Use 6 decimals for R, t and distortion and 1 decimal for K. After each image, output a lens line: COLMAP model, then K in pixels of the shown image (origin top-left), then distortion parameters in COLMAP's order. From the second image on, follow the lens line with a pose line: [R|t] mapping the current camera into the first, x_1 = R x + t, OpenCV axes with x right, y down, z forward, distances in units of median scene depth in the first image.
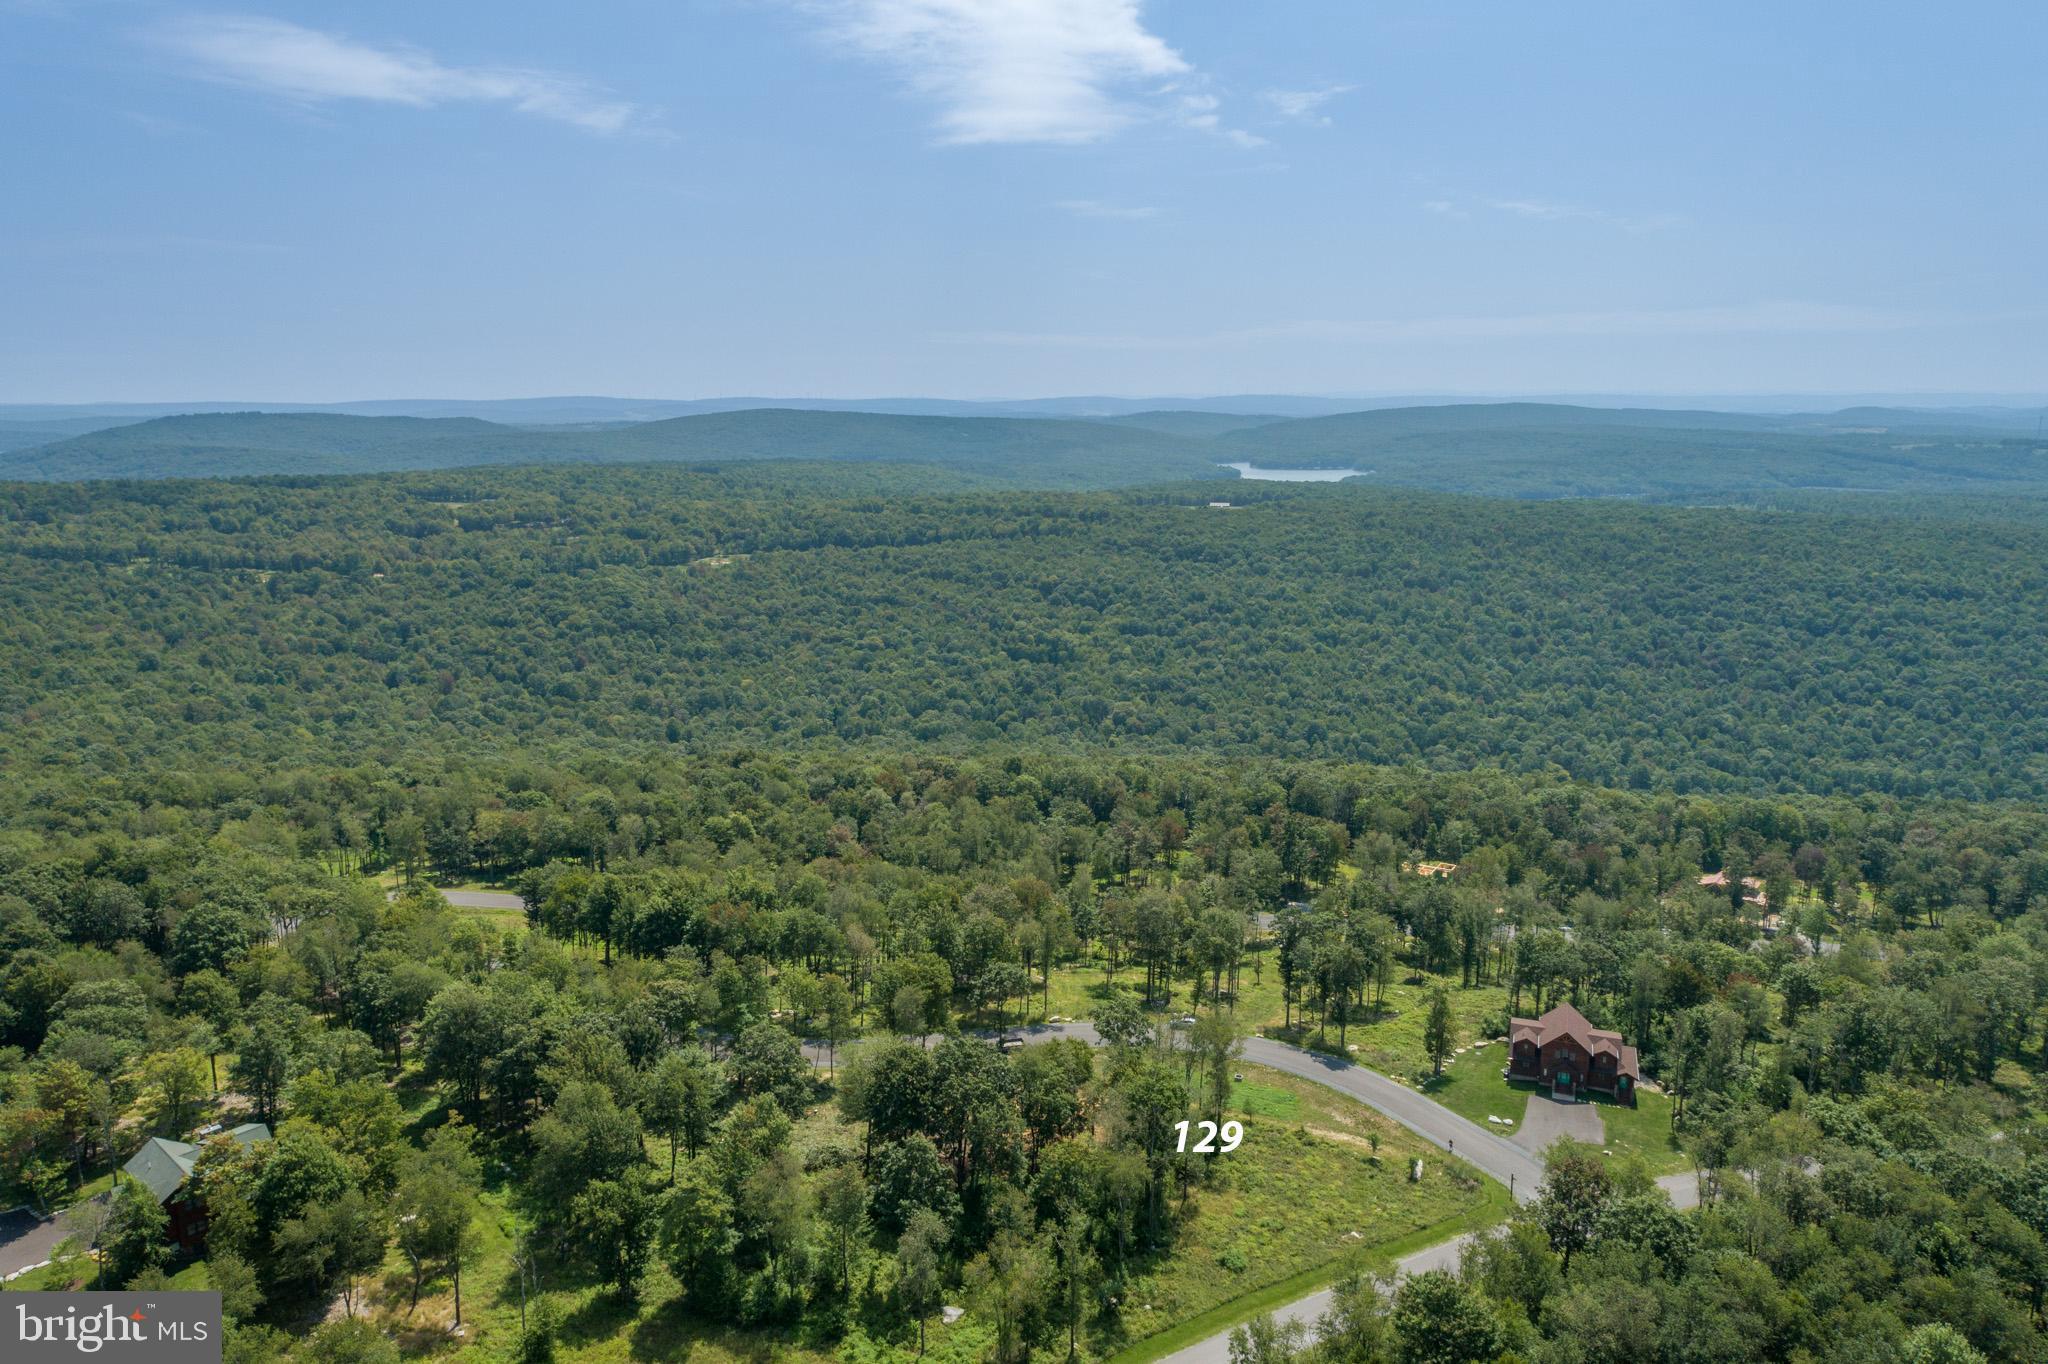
lens RADIAL K [[1386.3, 0, 1025.8], [0, 1386.3, 679.2], [0, 0, 1]] dist [-0.006176, 0.016527]
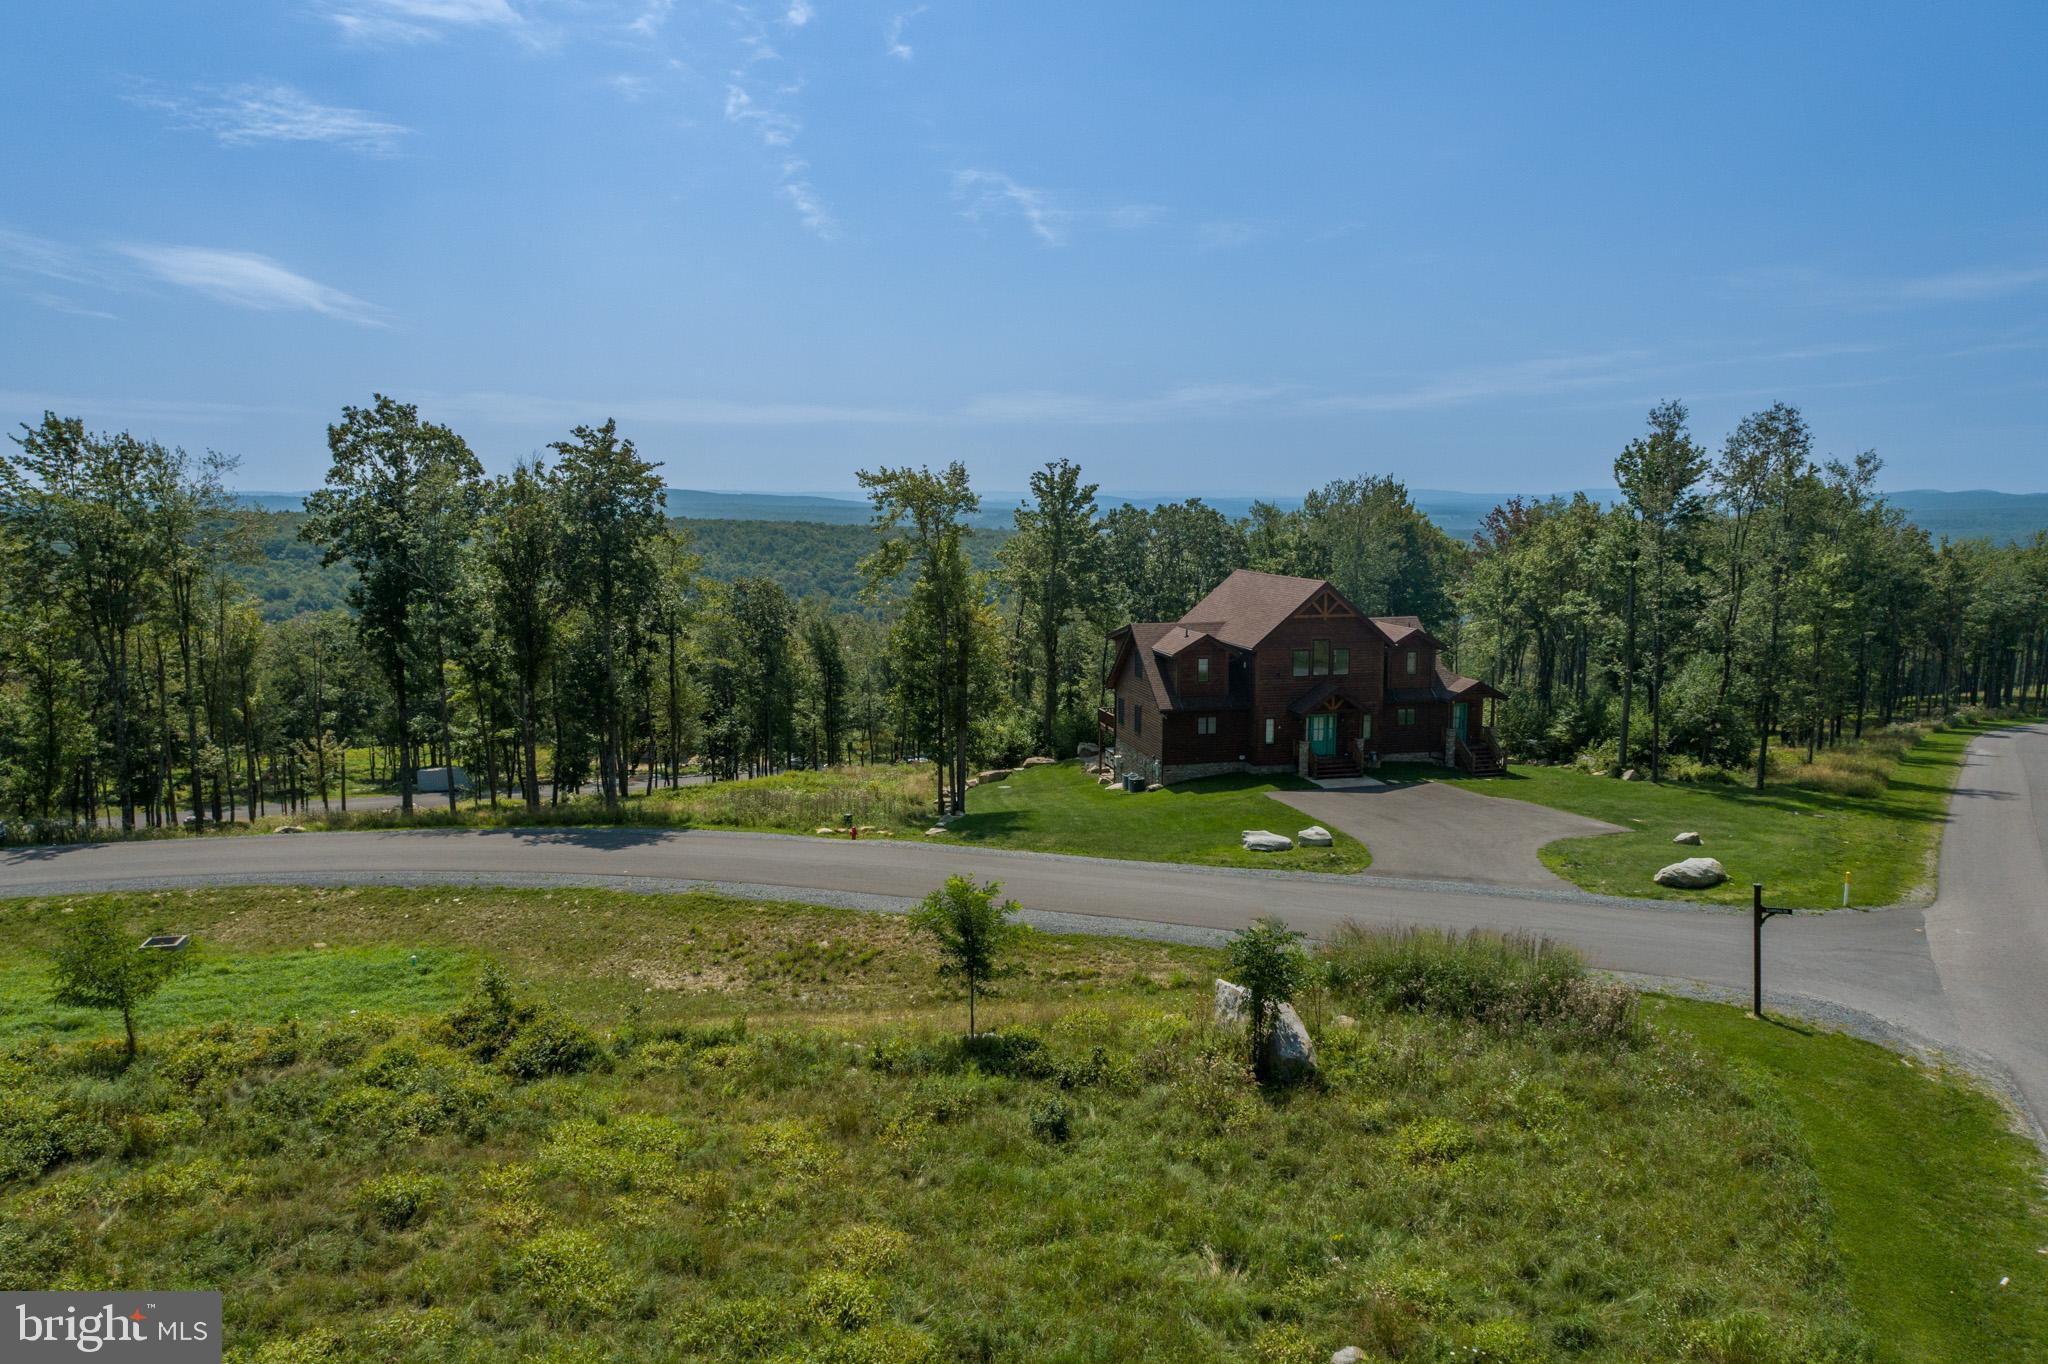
lens RADIAL K [[1385.5, 0, 1025.9], [0, 1385.5, 681.9], [0, 0, 1]] dist [-0.005277, 0.014857]
pose [[0.823082, -0.074405, 0.563028, 0.033880], [0.112927, 0.993026, -0.033856, 0.062503], [-0.556583, 0.091447, 0.825744, 0.173088]]
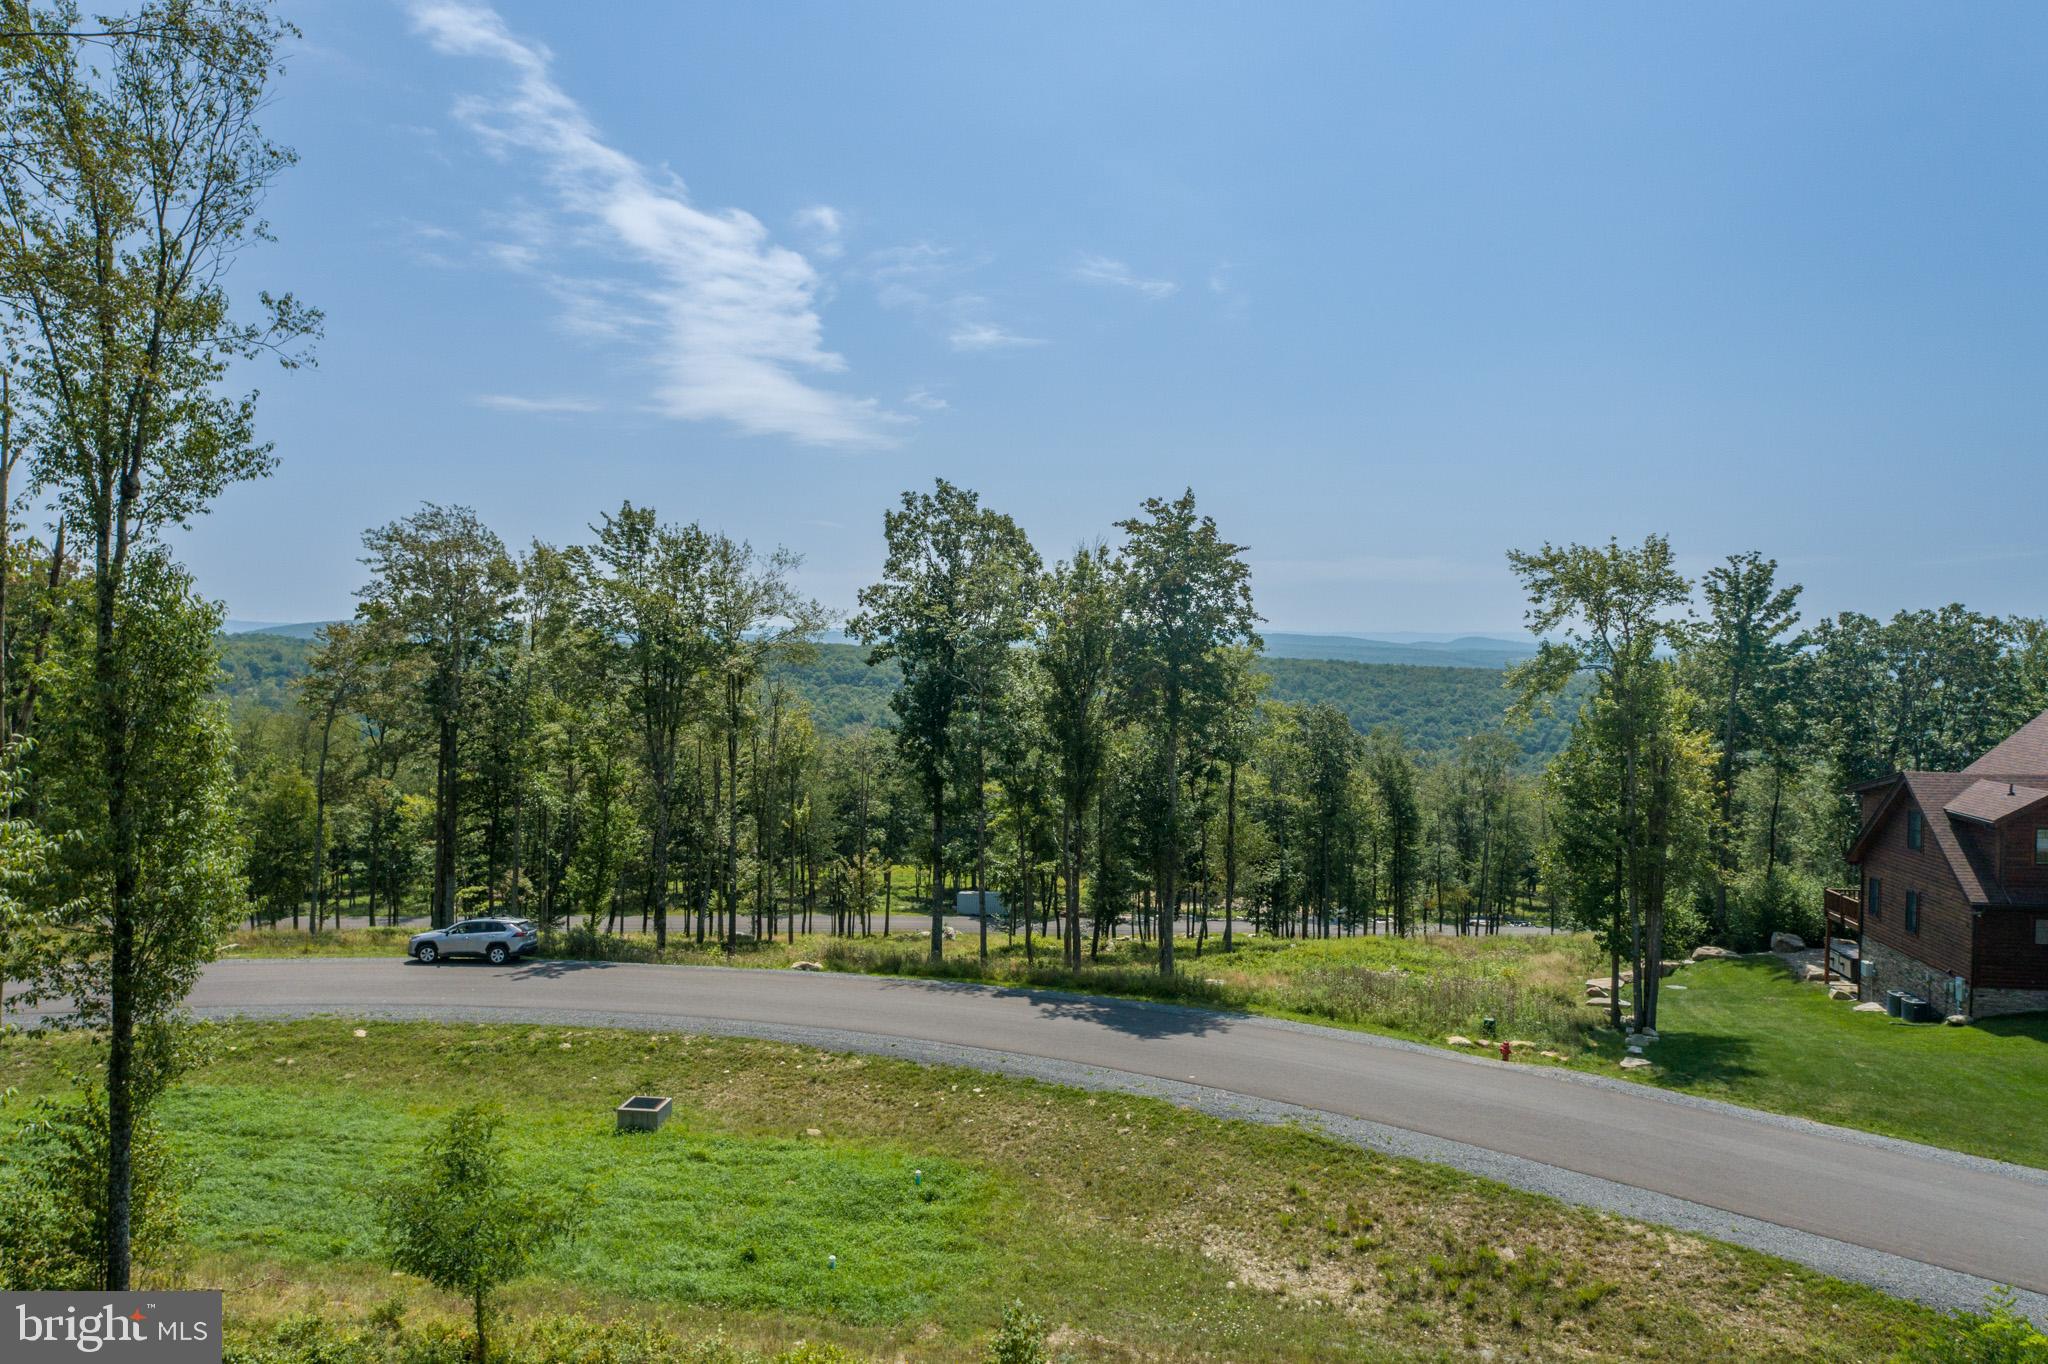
lens RADIAL K [[1385.5, 0, 1025.9], [0, 1385.5, 681.9], [0, 0, 1]] dist [-0.005277, 0.014857]
pose [[0.974168, 0.001079, 0.225823, 0.037413], [0.036312, 0.986228, -0.161355, 0.061324], [-0.222887, 0.165387, 0.960712, 0.188642]]
